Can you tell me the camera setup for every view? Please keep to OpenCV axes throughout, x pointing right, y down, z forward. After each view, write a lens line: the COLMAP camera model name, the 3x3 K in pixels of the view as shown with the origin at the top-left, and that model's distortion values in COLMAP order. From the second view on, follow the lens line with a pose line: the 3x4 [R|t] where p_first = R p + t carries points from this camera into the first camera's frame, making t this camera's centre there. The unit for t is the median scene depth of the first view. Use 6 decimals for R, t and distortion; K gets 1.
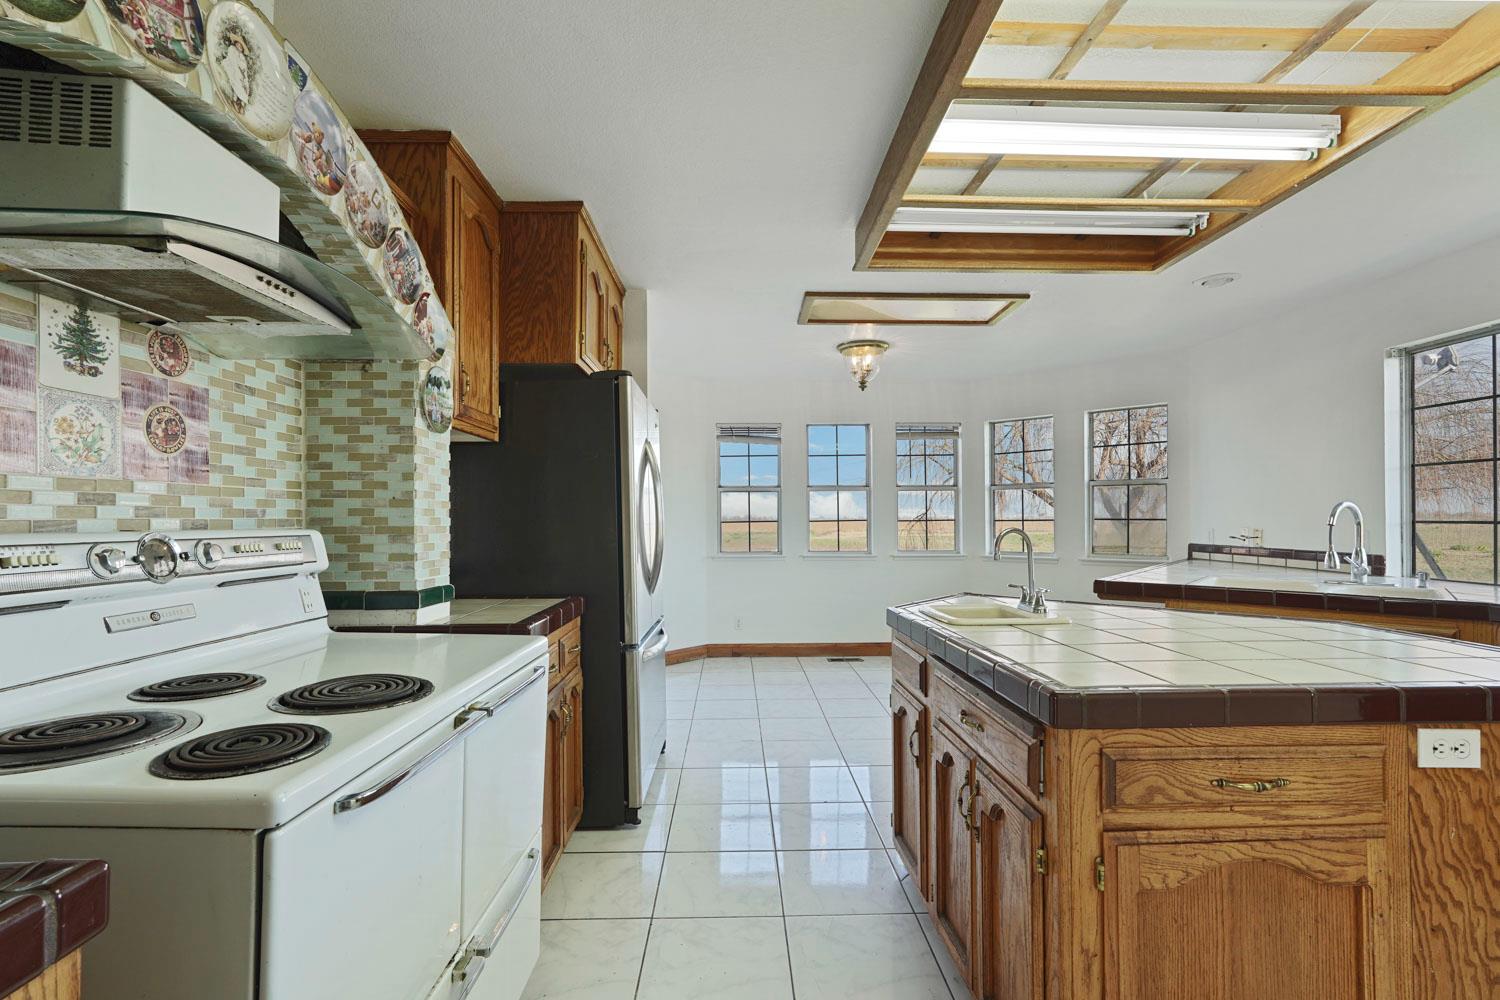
lens RADIAL K [[674.5, 0, 752.4], [0, 674.5, 508.1], [0, 0, 1]] dist [-0.005631, 0.006363]
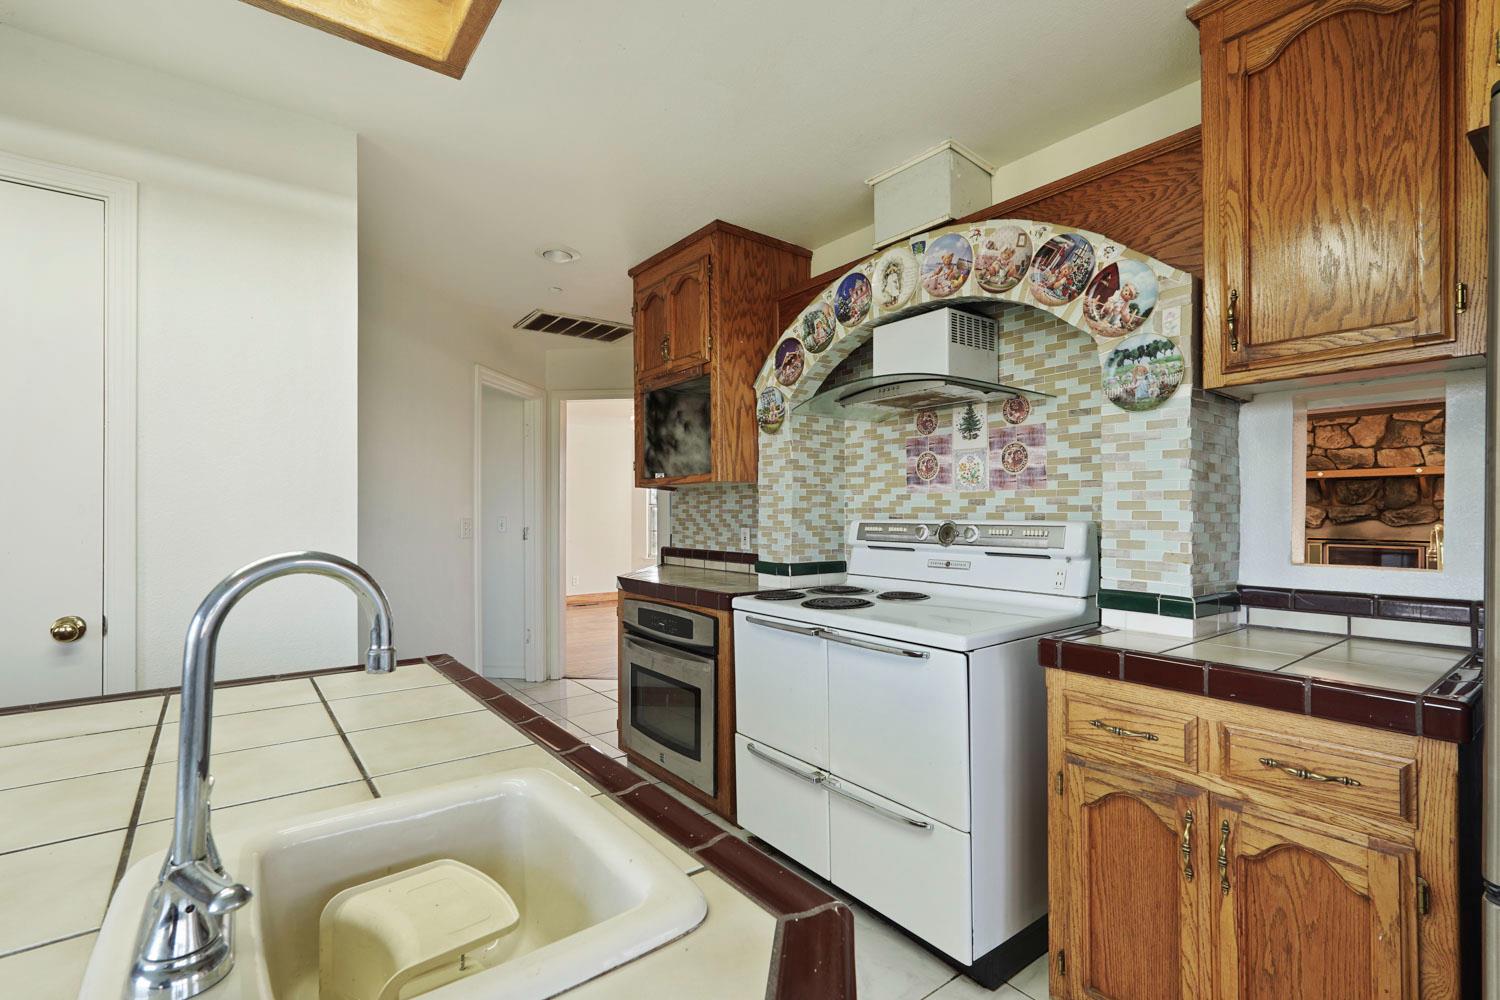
lens RADIAL K [[674.5, 0, 751.2], [0, 674.5, 506.3], [0, 0, 1]] dist [-0.005631, 0.006363]
pose [[-0.810186, -0.005149, -0.586150, 0.589993], [0.010249, 0.999684, -0.022948, 0.030919], [0.586083, -0.024599, -0.809877, 1.923037]]
